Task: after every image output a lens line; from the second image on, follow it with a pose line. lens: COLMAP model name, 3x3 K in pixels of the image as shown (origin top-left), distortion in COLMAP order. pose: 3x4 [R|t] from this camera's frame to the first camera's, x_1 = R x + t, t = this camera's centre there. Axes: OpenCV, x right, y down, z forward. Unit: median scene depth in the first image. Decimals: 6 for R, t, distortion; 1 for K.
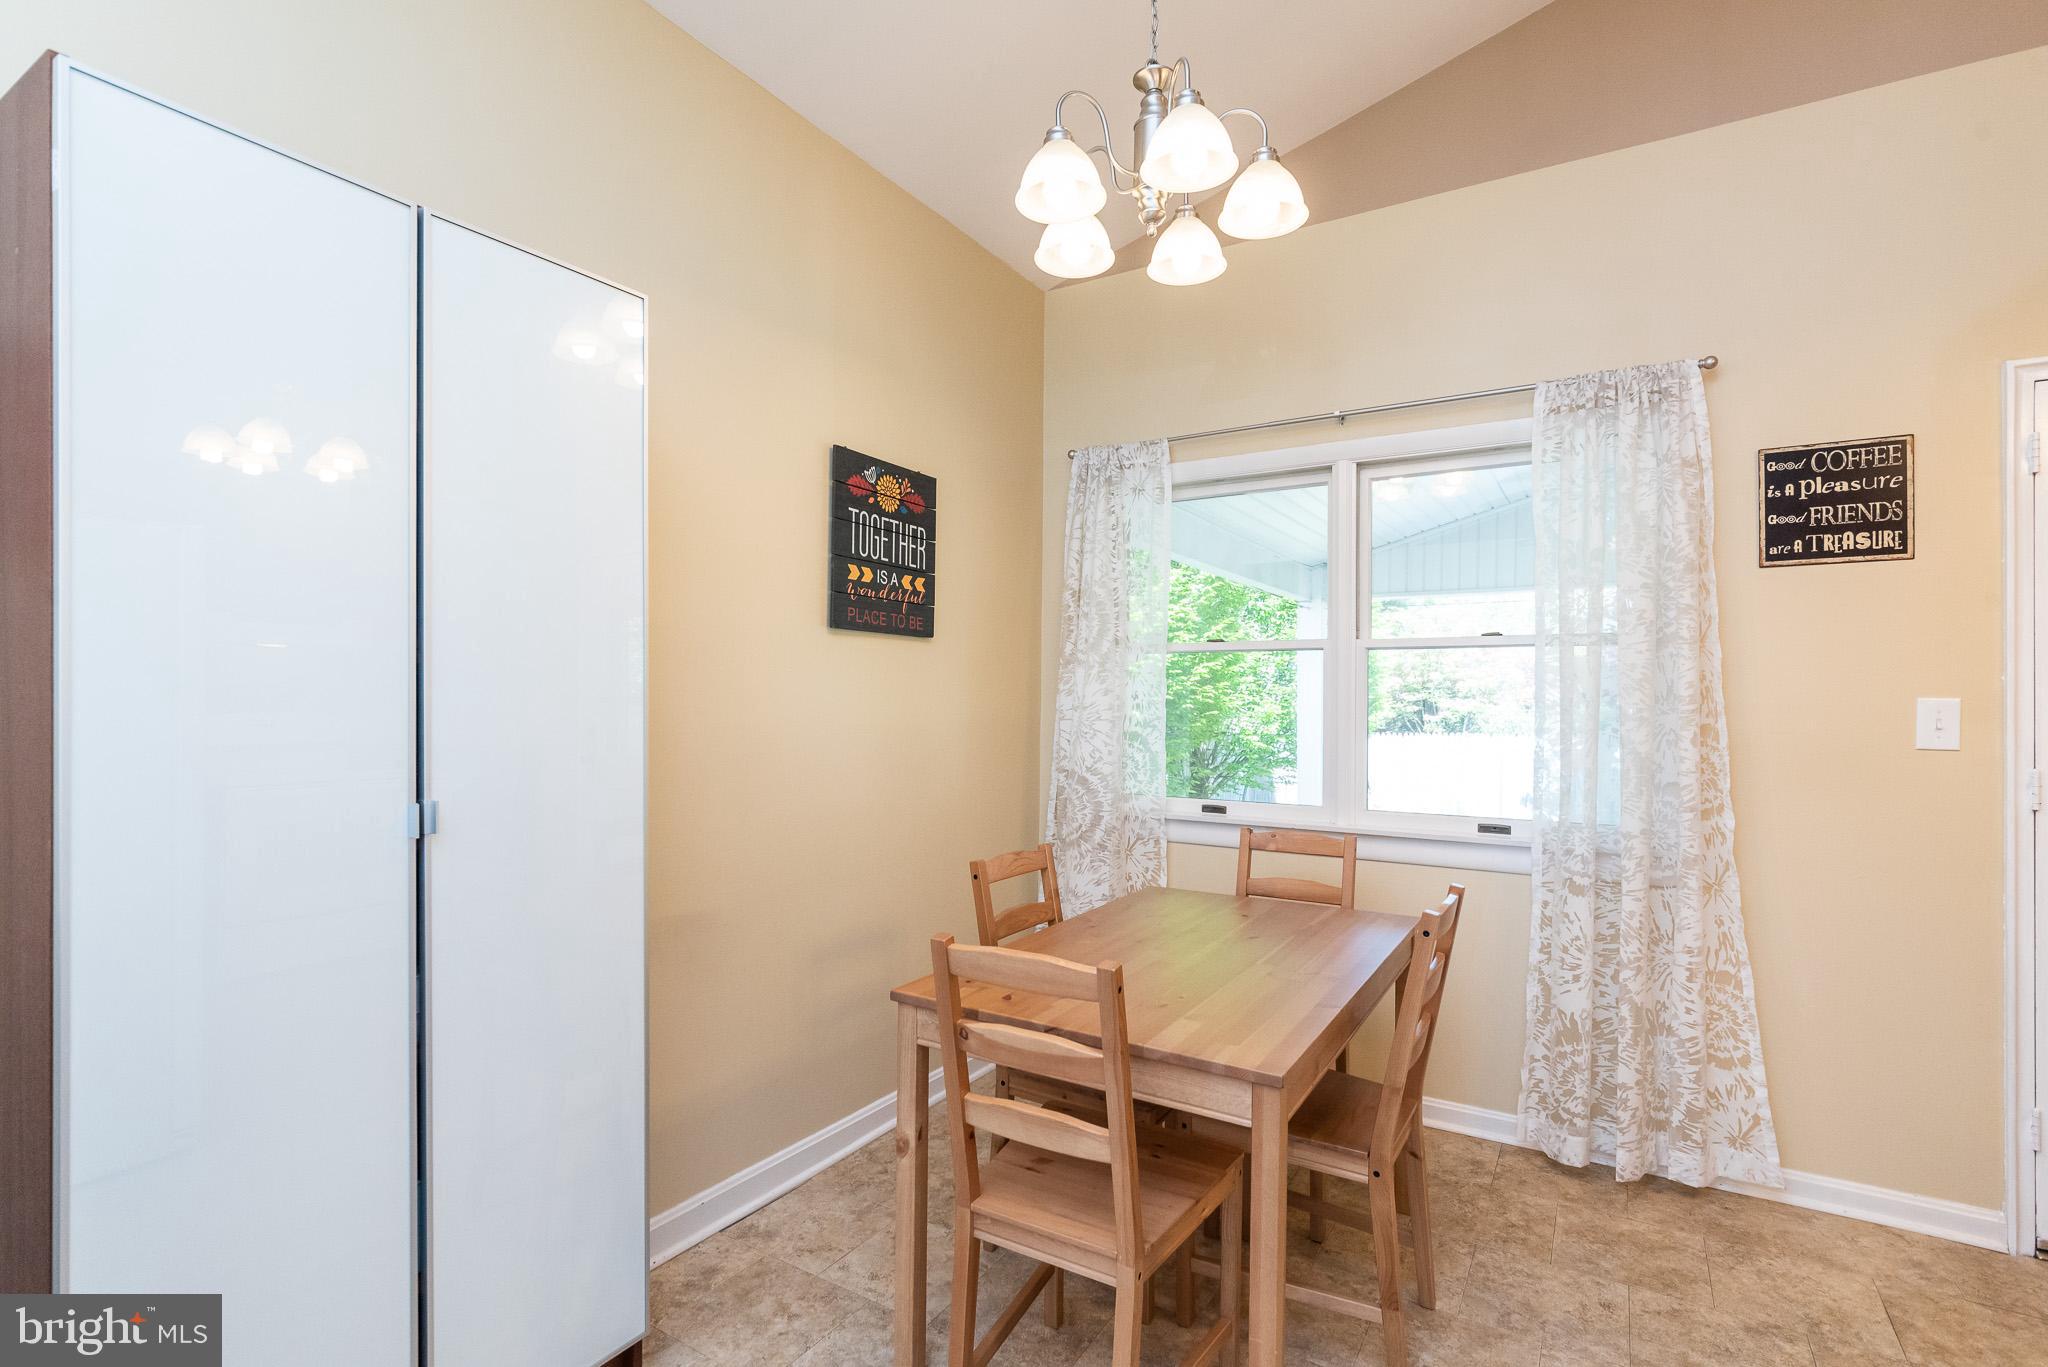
lens RADIAL K [[966.4, 0, 1030.6], [0, 966.4, 698.5], [0, 0, 1]] dist [-0.006329, 0.002445]
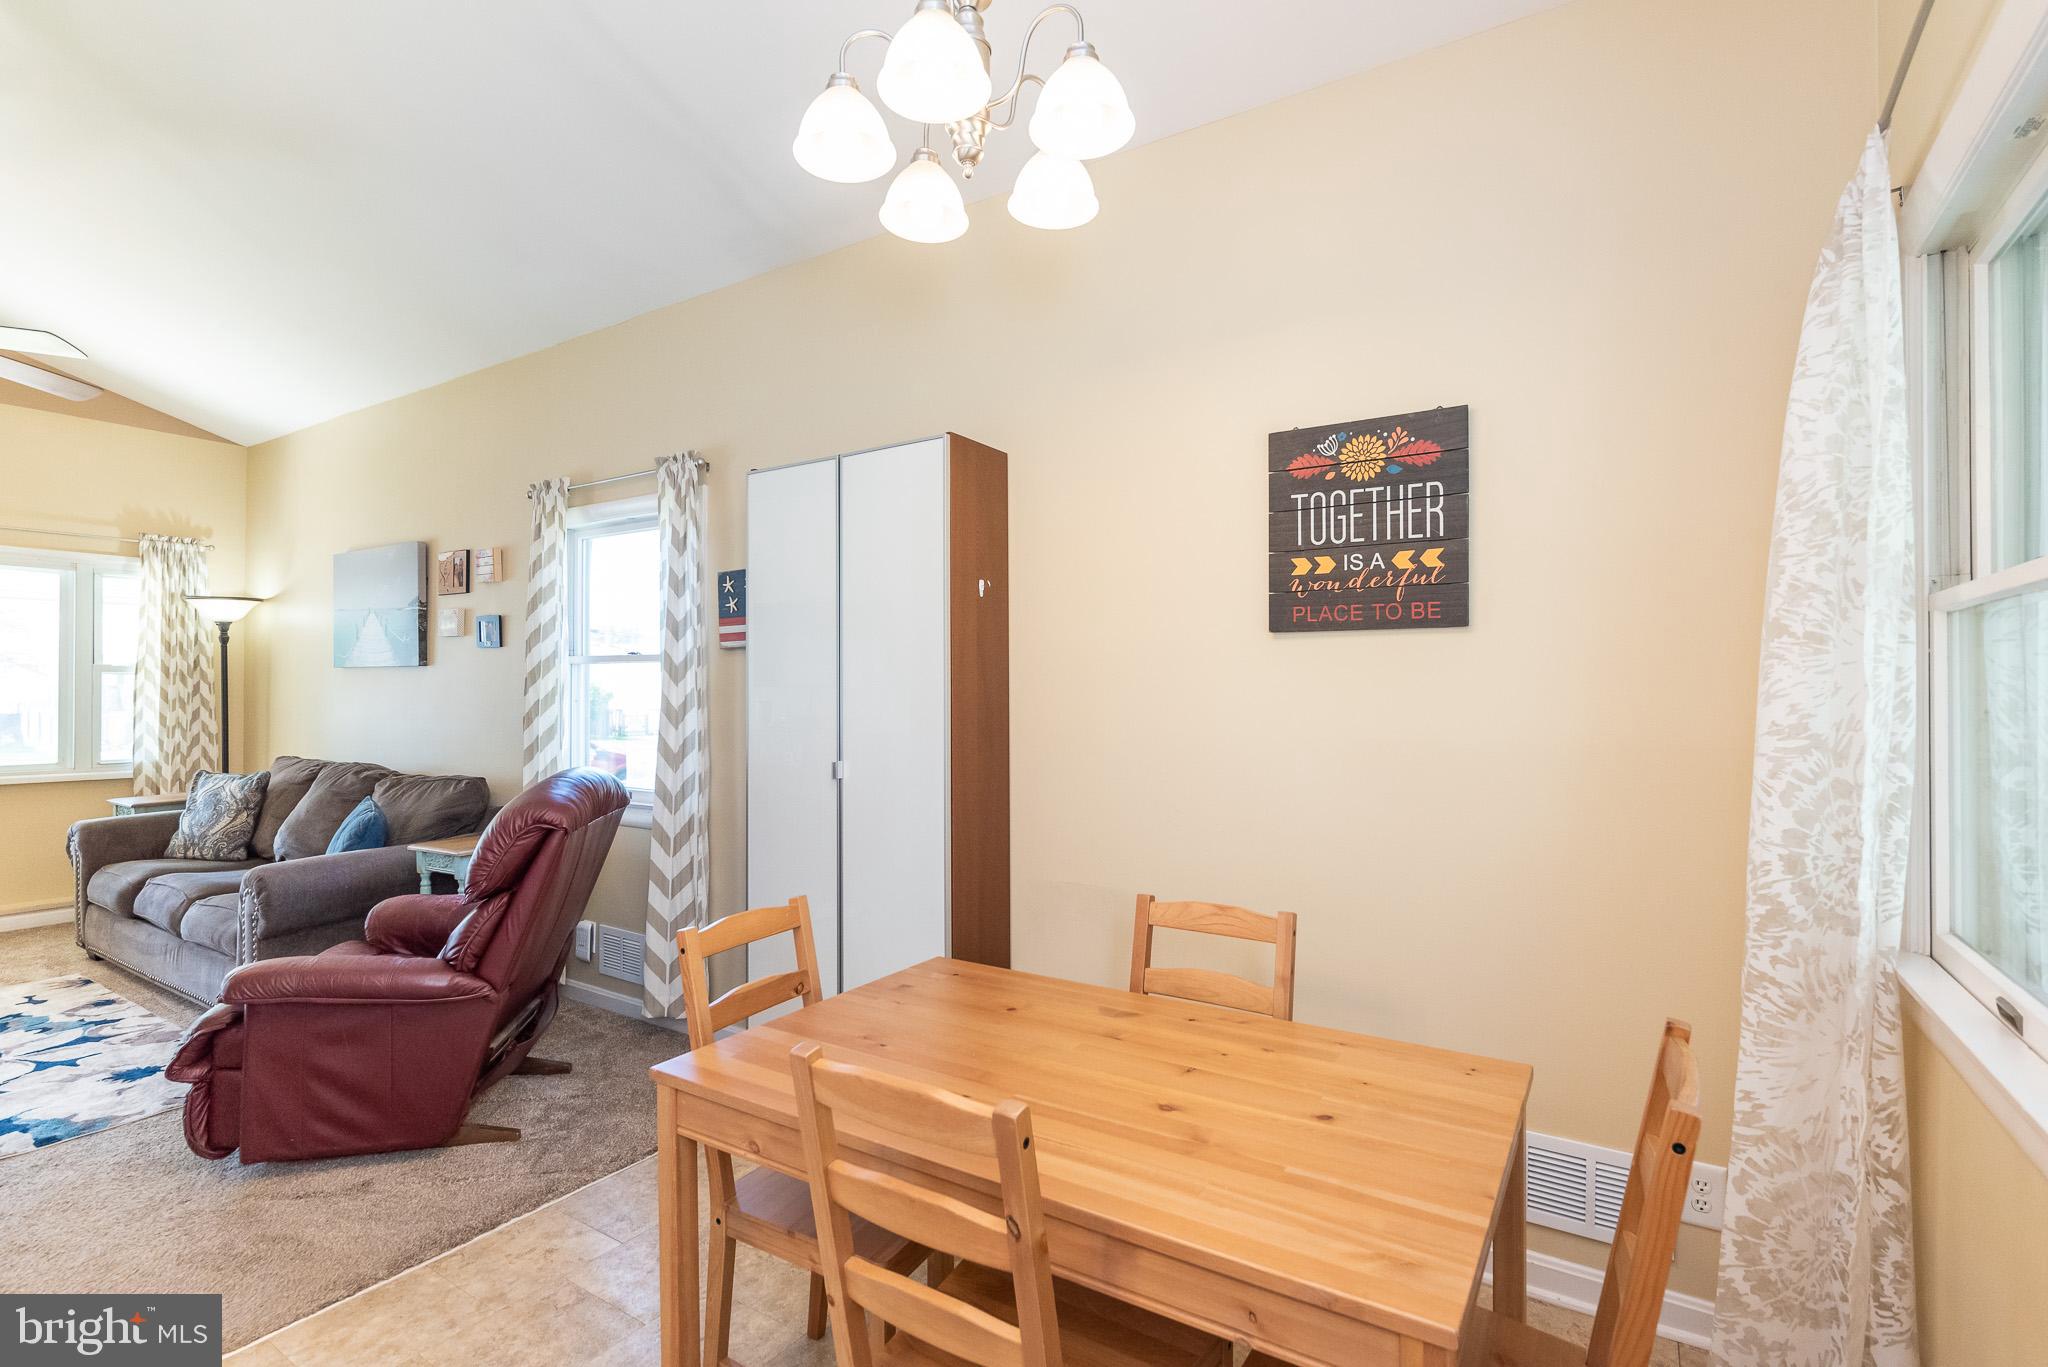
lens RADIAL K [[966.4, 0, 1028.3], [0, 966.4, 693.8], [0, 0, 1]] dist [-0.006329, 0.002445]
pose [[-0.018755, -0.004269, -0.999815, 0.673124], [0.001697, 0.999989, -0.004302, -0.010393], [0.999823, -0.001778, -0.018748, 0.735383]]
